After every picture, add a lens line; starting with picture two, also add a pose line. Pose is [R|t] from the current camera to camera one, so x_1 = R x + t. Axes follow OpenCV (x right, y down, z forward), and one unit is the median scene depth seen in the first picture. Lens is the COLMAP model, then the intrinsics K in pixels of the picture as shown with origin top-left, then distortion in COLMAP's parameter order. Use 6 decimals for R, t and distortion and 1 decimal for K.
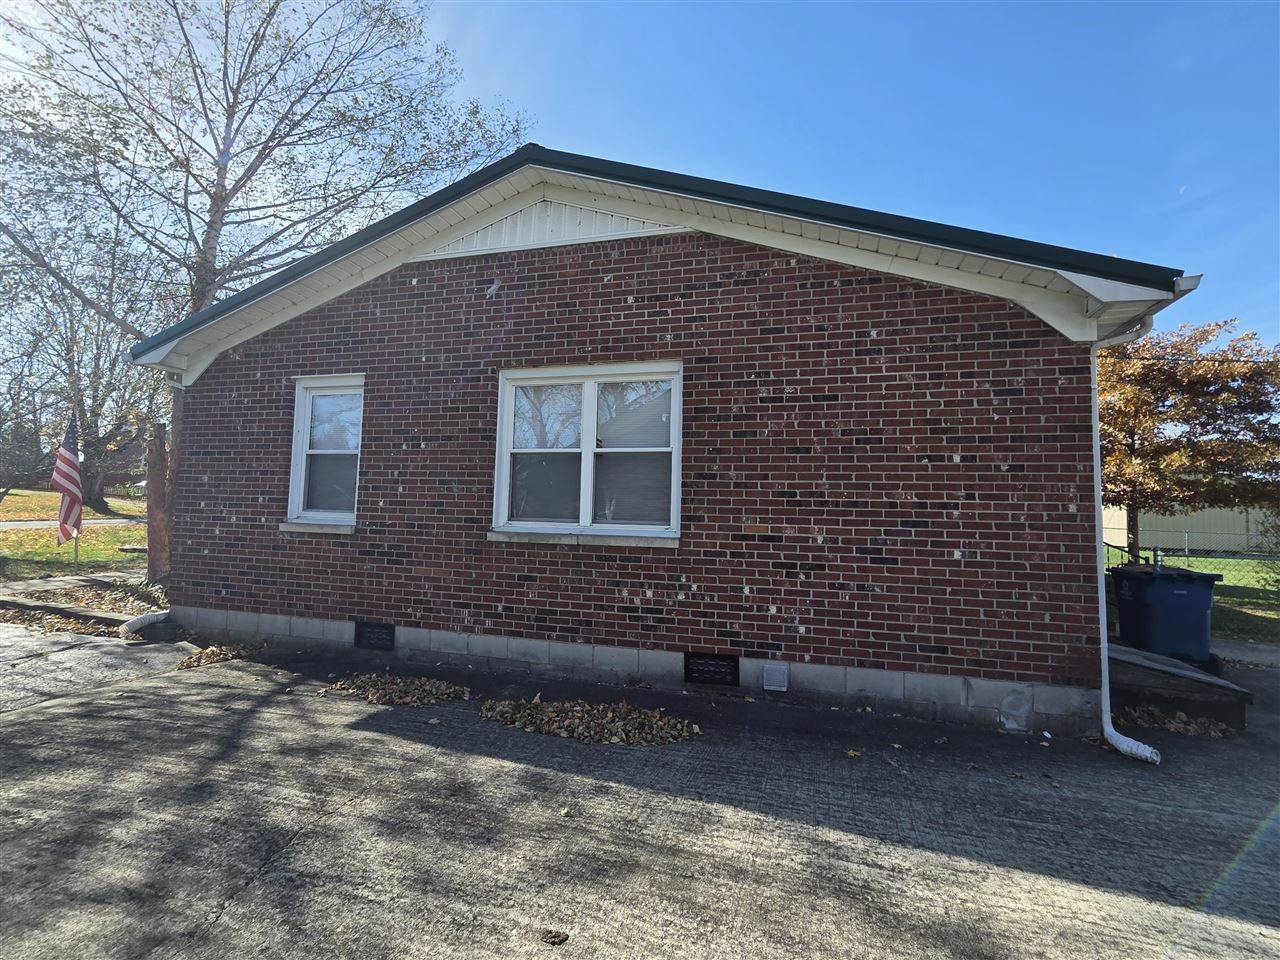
lens RADIAL K [[605.6, 0, 640.0], [0, 605.6, 480.0], [0, 0, 1]] dist [0.000662, 0.000437]
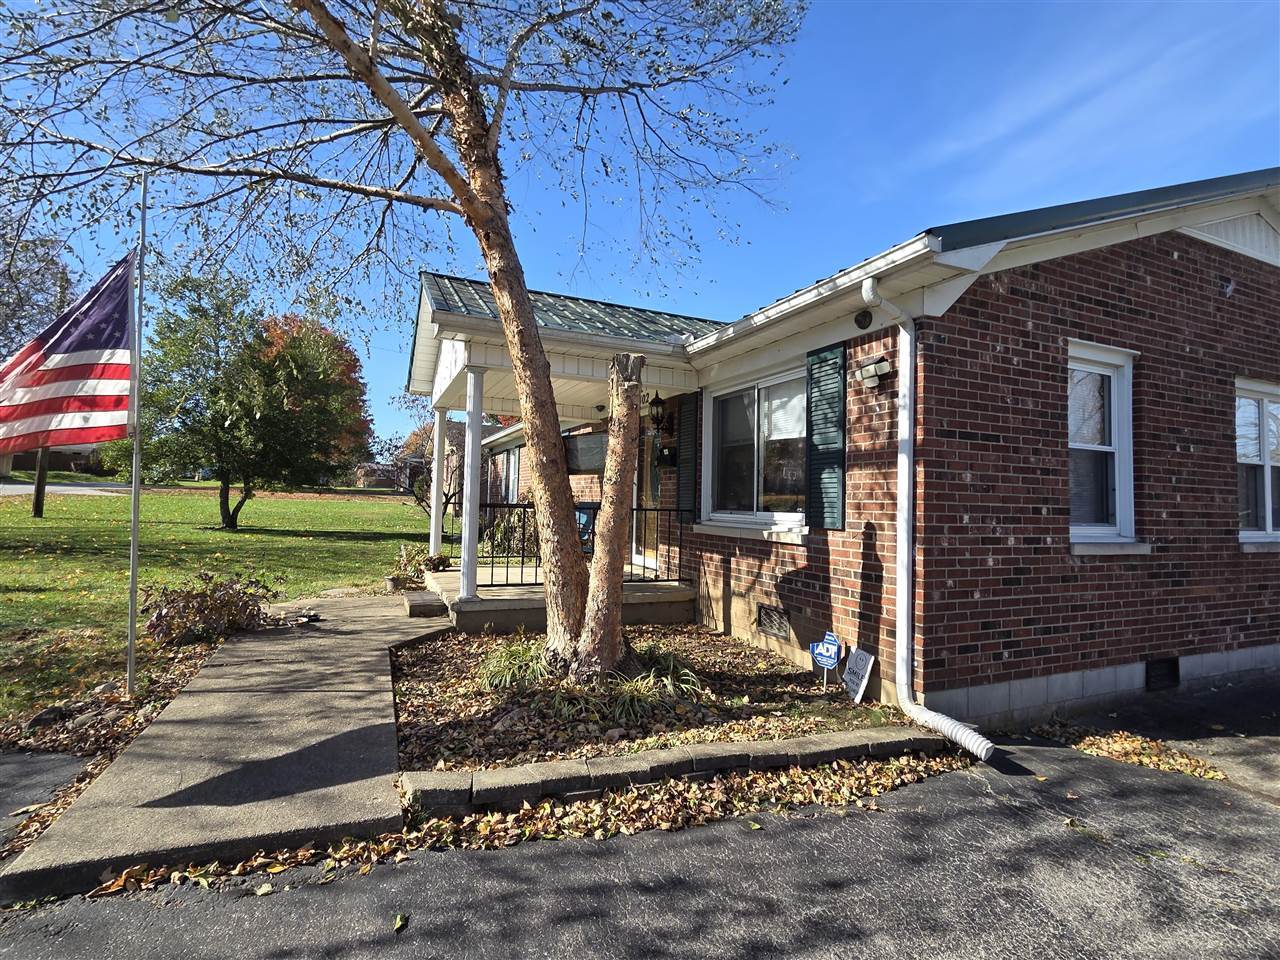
lens RADIAL K [[605.6, 0, 640.0], [0, 605.6, 480.0], [0, 0, 1]] dist [0.000662, 0.000437]
pose [[0.767080, 0.015341, 0.641368, -1.395839], [-0.038644, 0.999004, 0.022323, -0.000140], [-0.640386, -0.041909, 0.766909, 0.758773]]
